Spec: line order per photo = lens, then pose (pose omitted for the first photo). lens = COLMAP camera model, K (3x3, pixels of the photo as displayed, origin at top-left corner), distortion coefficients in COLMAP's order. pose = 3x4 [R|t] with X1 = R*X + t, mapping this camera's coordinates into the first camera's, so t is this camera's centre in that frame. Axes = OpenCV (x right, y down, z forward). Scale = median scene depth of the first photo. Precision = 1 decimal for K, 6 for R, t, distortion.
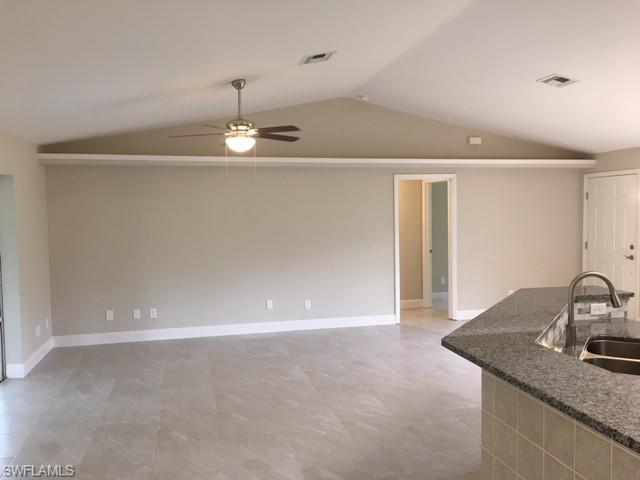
lens RADIAL K [[547.4, 0, 319.8], [0, 547.4, 240.9], [0, 0, 1]] dist [0.044885, -0.034443]
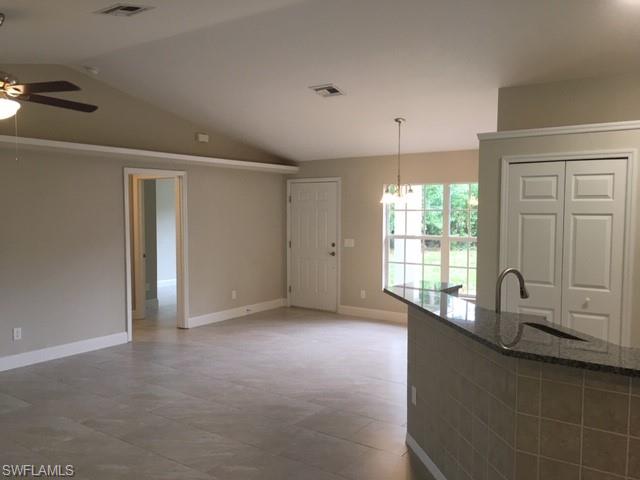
lens RADIAL K [[547.4, 0, 321.7], [0, 547.4, 238.3], [0, 0, 1]] dist [0.044885, -0.034443]
pose [[0.746688, -0.018770, 0.664910, -0.203300], [0.022082, 0.999750, 0.003424, -0.006837], [-0.664808, 0.012126, 0.746916, 0.156335]]
